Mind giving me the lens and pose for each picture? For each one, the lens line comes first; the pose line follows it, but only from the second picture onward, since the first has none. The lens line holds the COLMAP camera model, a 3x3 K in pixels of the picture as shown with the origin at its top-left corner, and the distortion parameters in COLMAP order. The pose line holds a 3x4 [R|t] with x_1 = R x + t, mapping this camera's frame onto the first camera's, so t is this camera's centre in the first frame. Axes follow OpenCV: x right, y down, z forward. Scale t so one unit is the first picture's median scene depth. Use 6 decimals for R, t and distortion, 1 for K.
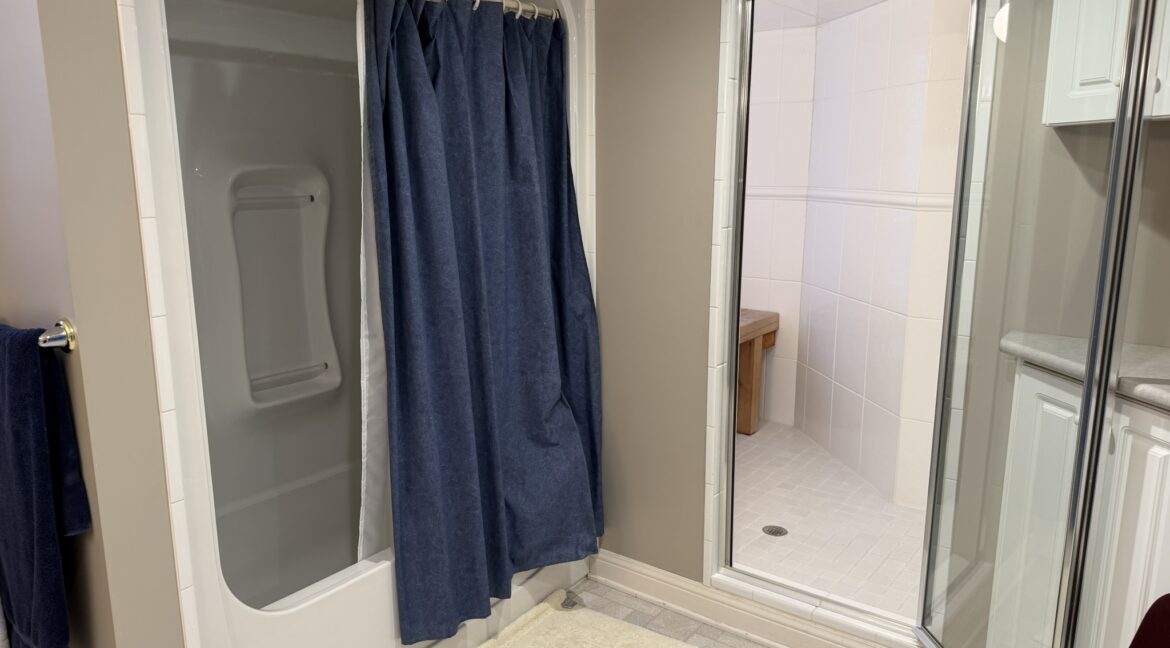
lens RADIAL K [[816.9, 0, 585.5], [0, 816.9, 321.8], [0, 0, 1]] dist [0.071138, -0.112943]
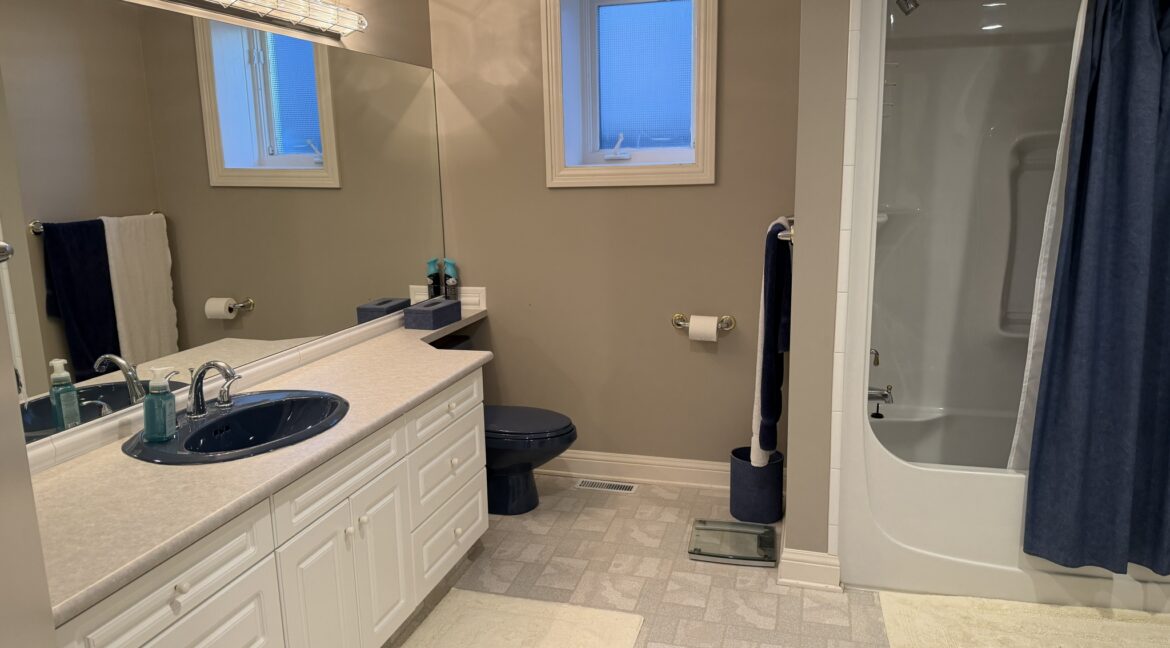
lens RADIAL K [[816.9, 0, 589.8], [0, 816.9, 325.3], [0, 0, 1]] dist [0.071138, -0.112943]
pose [[0.365628, 0.176159, -0.913939, 0.546394], [-0.153780, 0.979865, 0.127345, 0.033157], [0.917969, 0.093985, 0.385355, -0.016414]]
